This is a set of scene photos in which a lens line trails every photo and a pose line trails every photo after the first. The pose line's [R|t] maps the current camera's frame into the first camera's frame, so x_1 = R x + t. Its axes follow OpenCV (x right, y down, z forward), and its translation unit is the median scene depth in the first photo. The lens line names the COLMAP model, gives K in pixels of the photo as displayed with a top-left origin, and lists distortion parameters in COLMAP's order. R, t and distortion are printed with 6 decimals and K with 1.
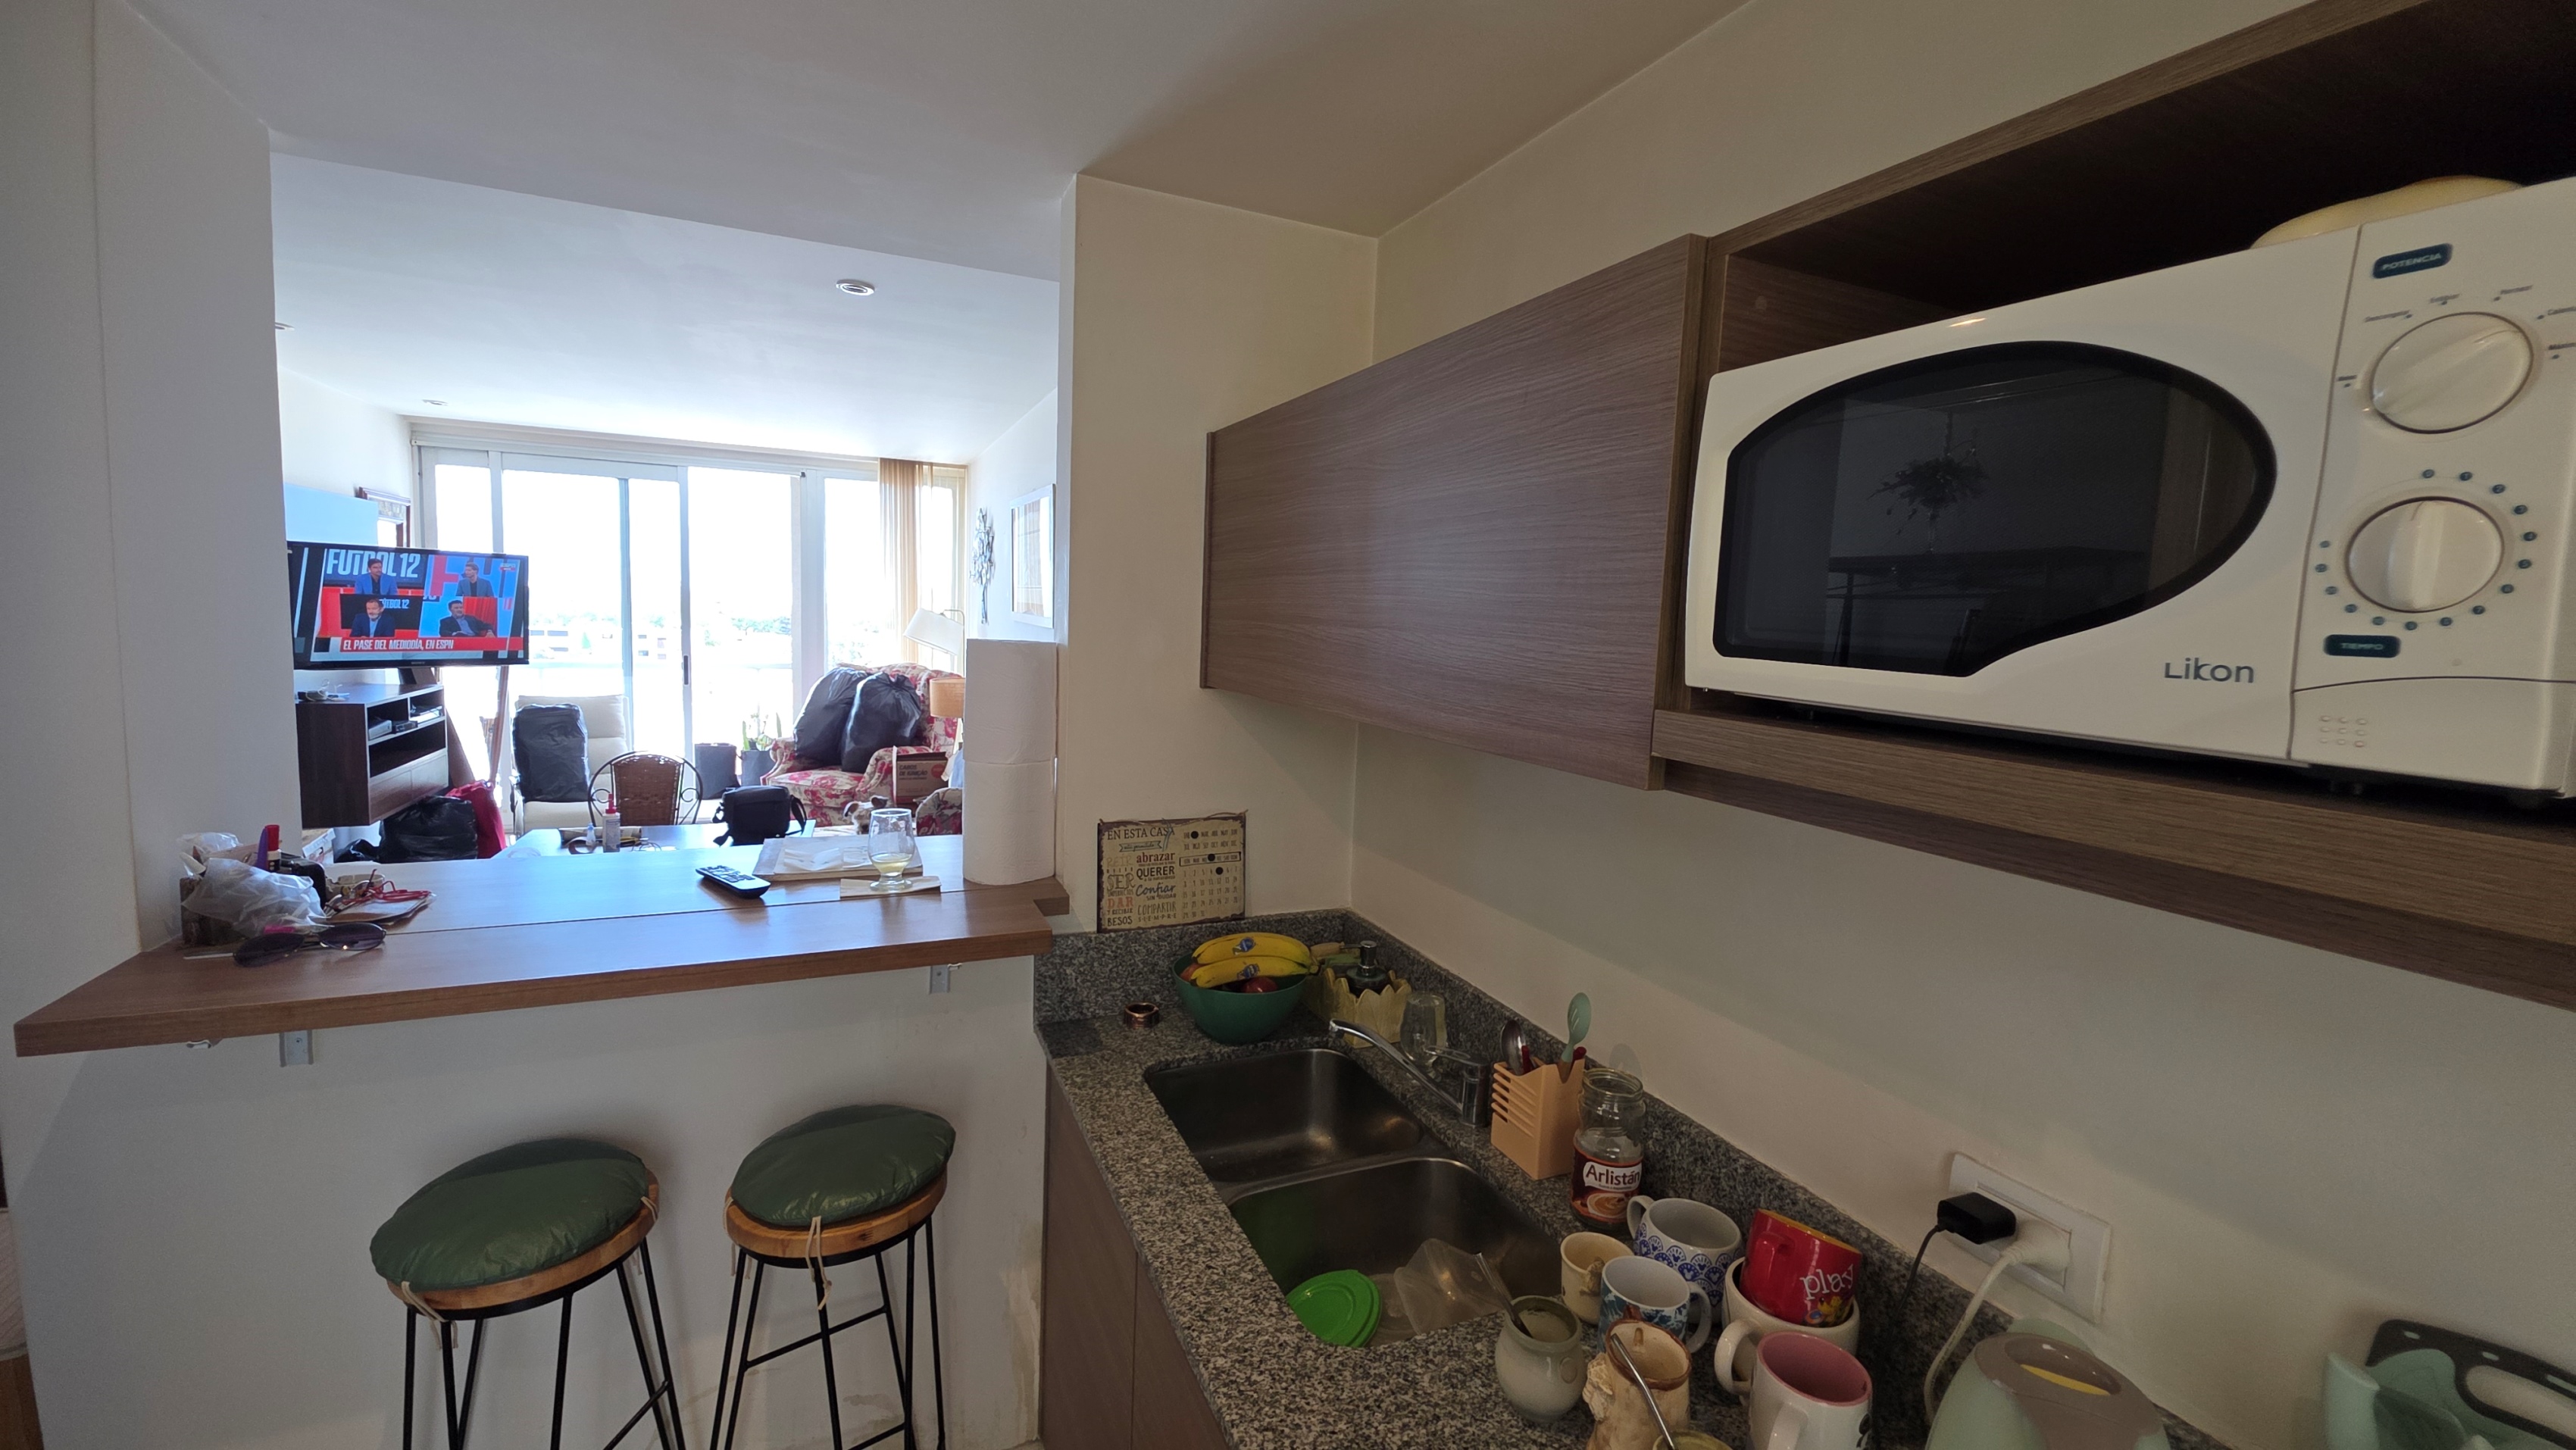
lens RADIAL K [[1031.8, 0, 1294.5], [0, 1031.8, 710.2], [0, 0, 1]] dist [0.003270, -0.002000]
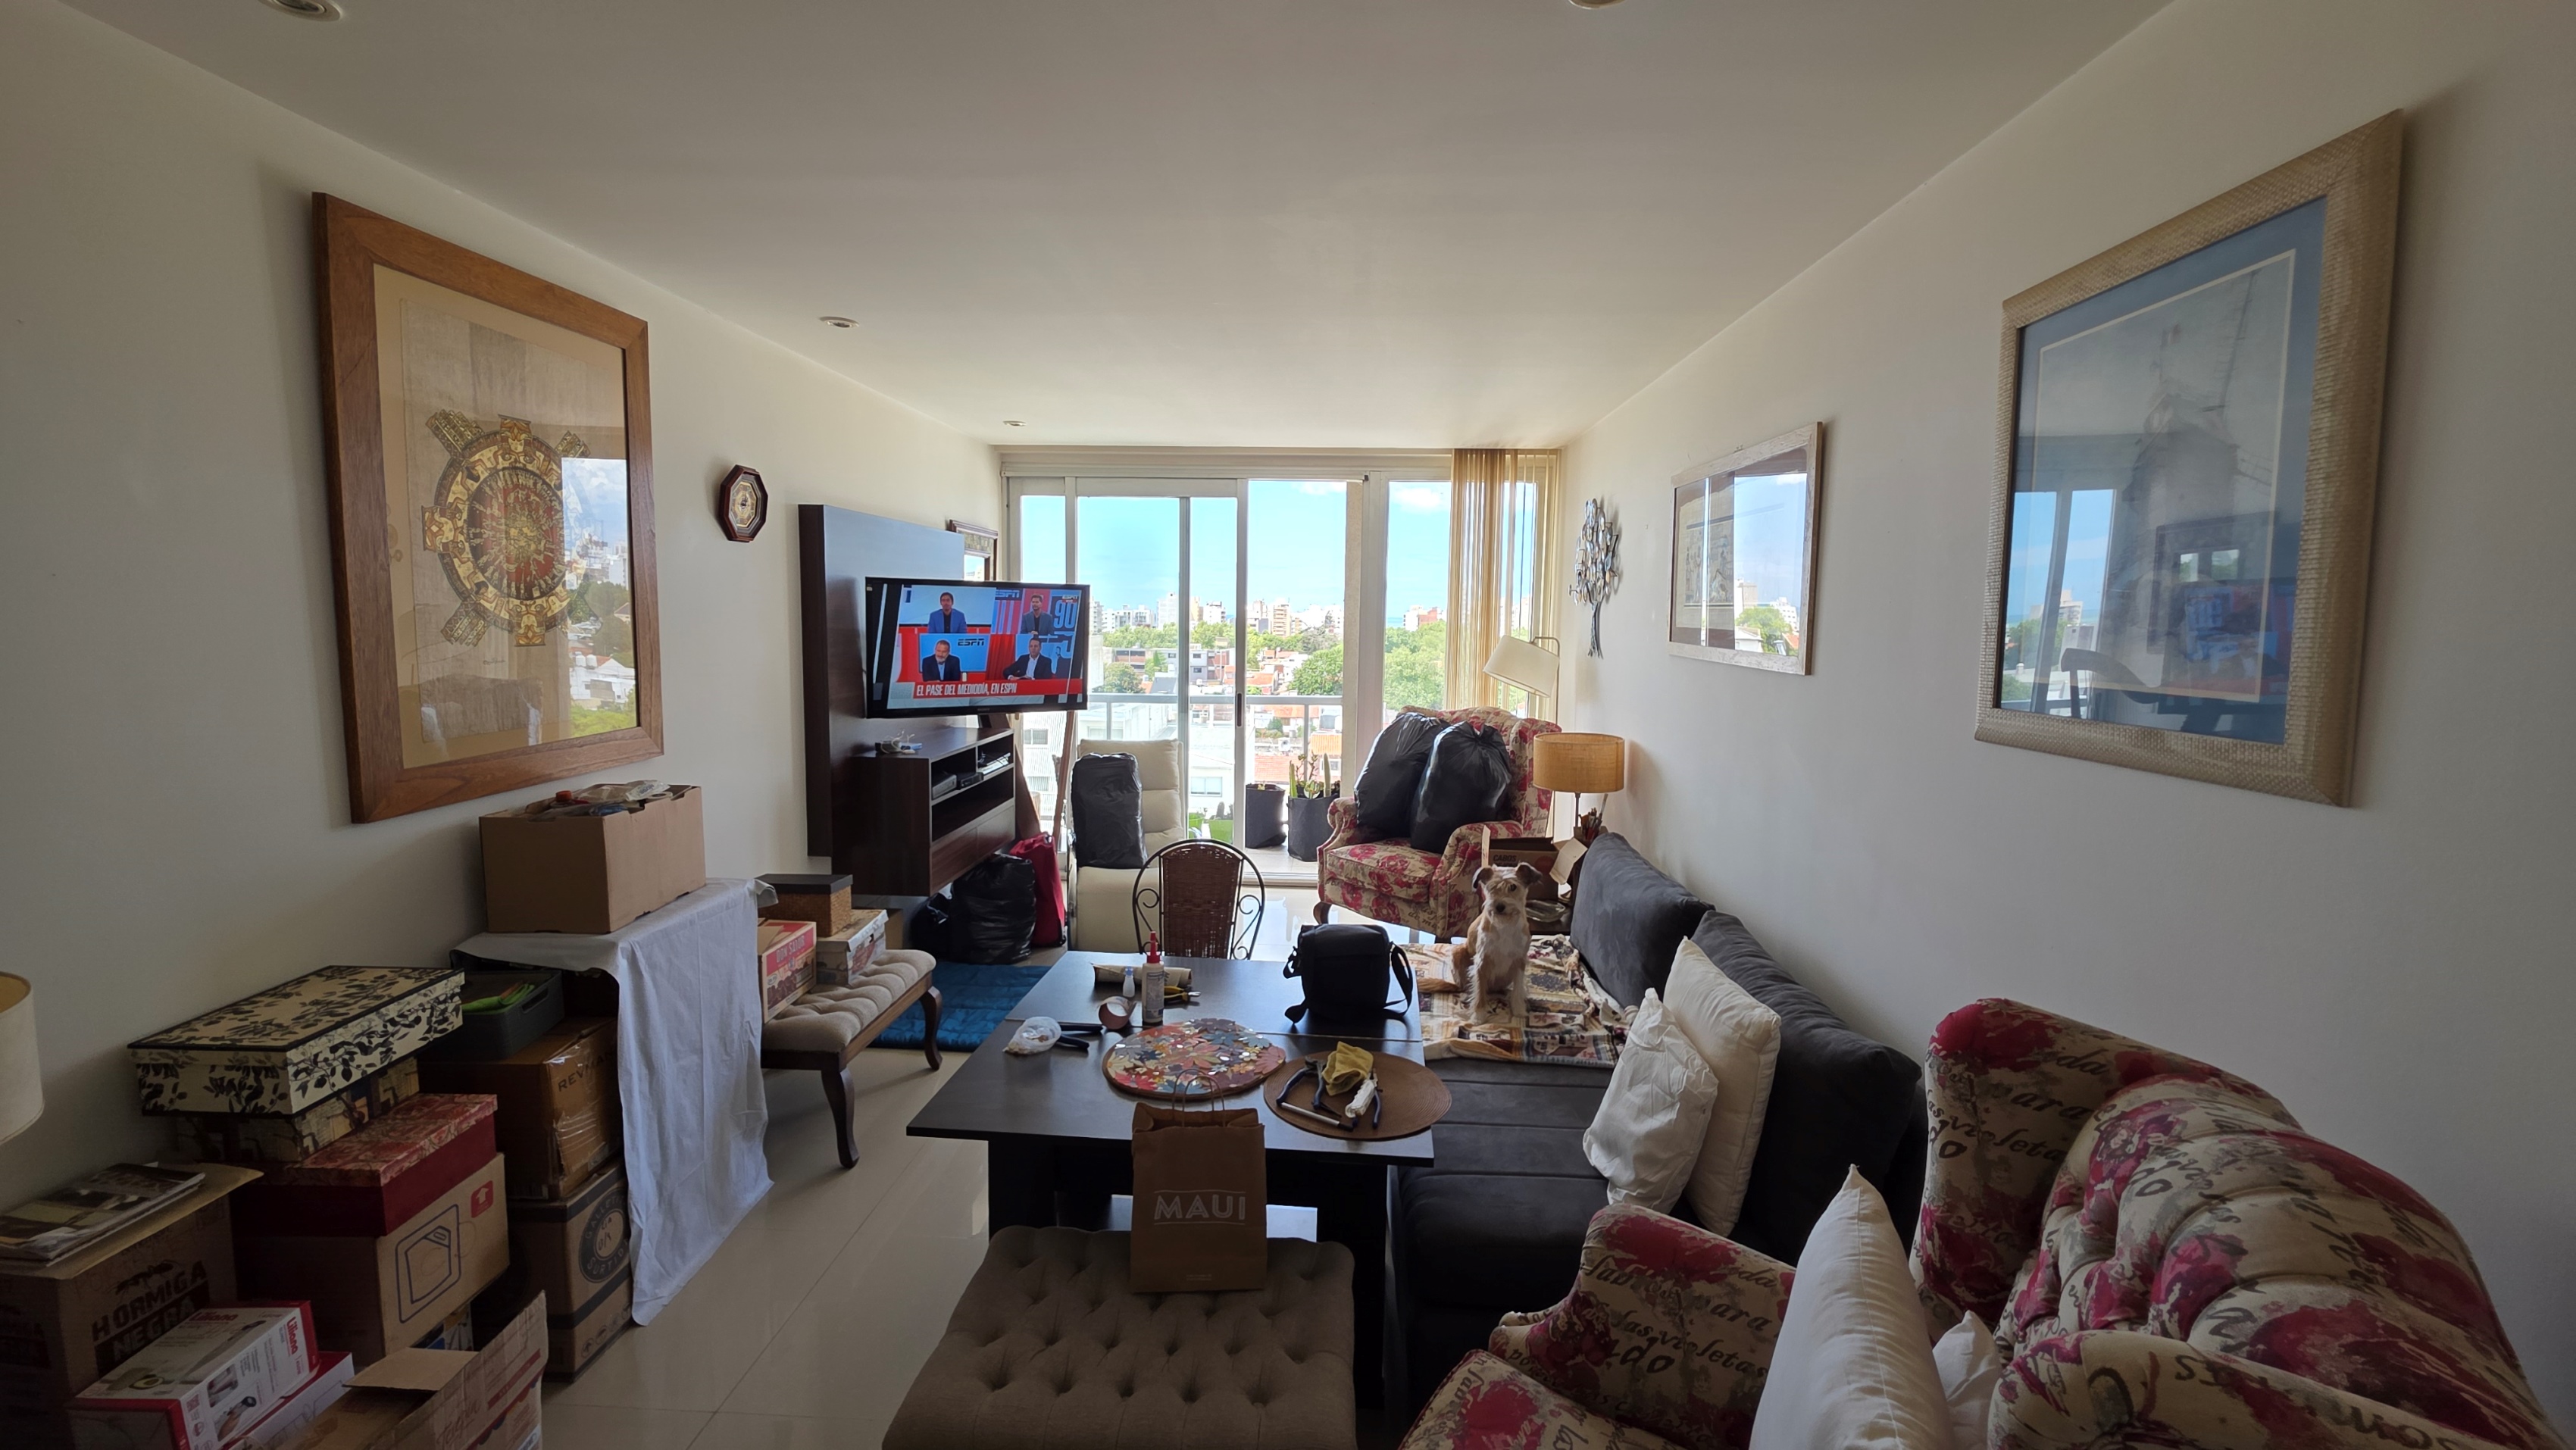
lens RADIAL K [[1031.8, 0, 1291.0], [0, 1031.8, 714.6], [0, 0, 1]] dist [0.003270, -0.002000]
pose [[0.891103, 0.019848, -0.453366, -0.171540], [-0.024804, 0.999680, -0.004987, -0.035533], [0.453122, 0.015690, 0.891310, 0.268546]]
